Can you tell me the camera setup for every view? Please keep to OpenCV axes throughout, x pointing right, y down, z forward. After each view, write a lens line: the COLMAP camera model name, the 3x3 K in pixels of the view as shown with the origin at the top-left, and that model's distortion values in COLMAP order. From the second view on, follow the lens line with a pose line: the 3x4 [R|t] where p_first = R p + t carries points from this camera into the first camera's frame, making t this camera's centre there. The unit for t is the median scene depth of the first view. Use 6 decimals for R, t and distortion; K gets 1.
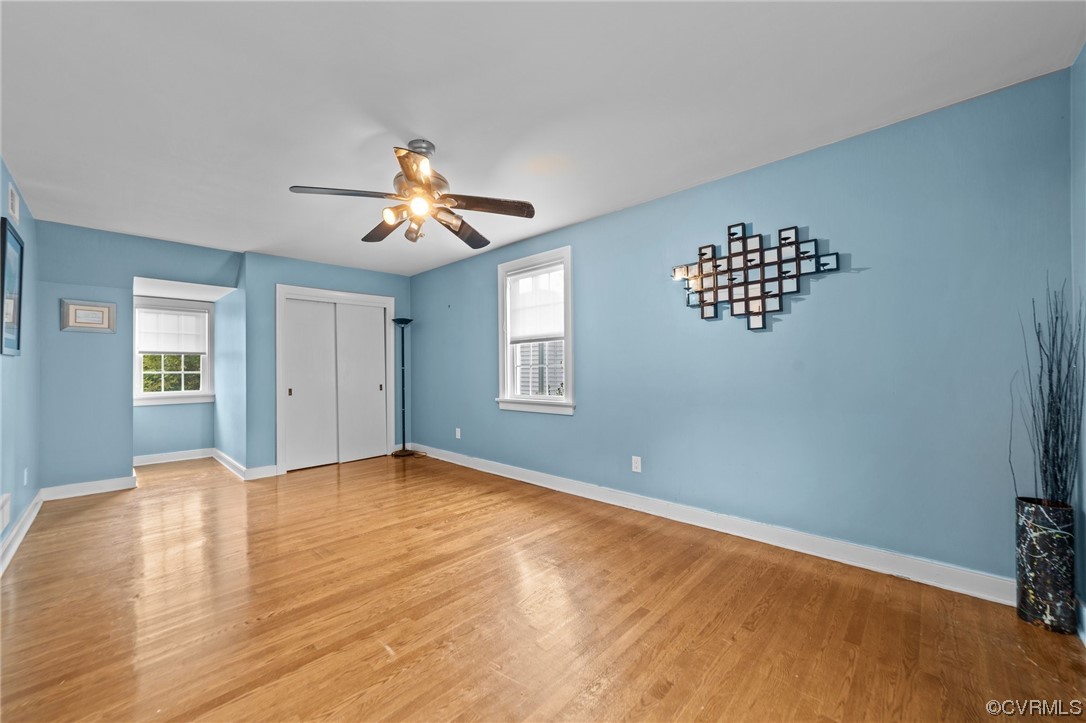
lens RADIAL K [[418.3, 0, 542.5], [0, 418.3, 364.5], [0, 0, 1]] dist [-0.010419, 0.003416]
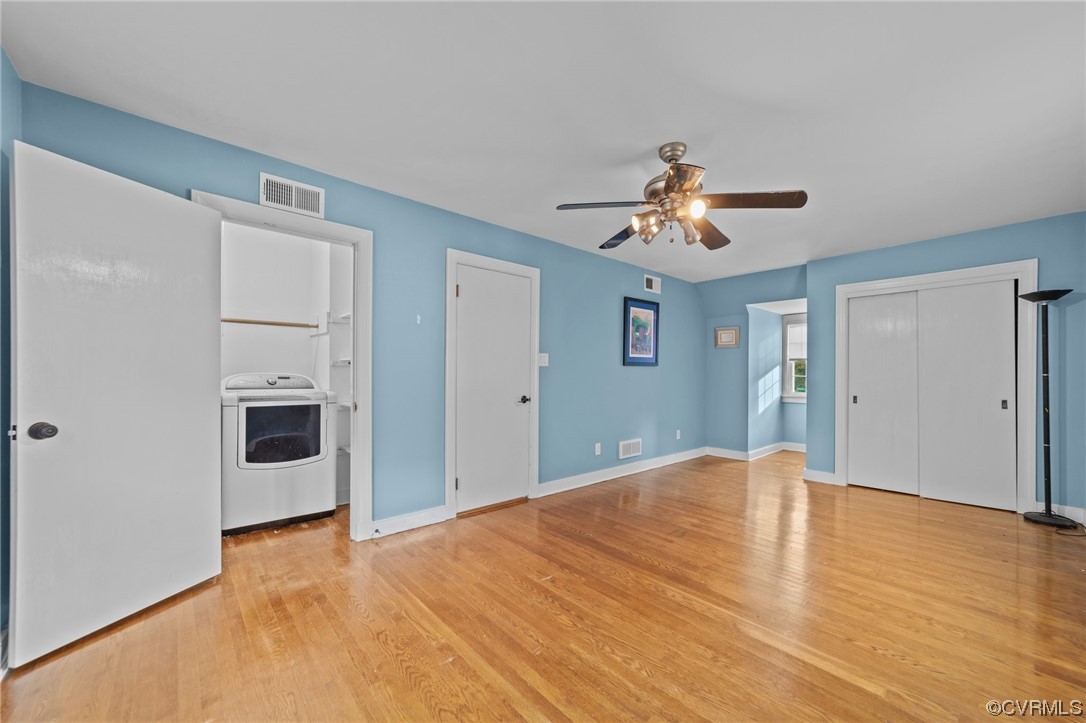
lens RADIAL K [[418.3, 0, 543.1], [0, 418.3, 369.9], [0, 0, 1]] dist [-0.010419, 0.003416]
pose [[-0.088902, -0.000652, -0.996040, 0.451842], [0.006656, 0.999977, -0.001249, -0.002978], [0.996018, -0.006740, -0.088895, 0.493828]]
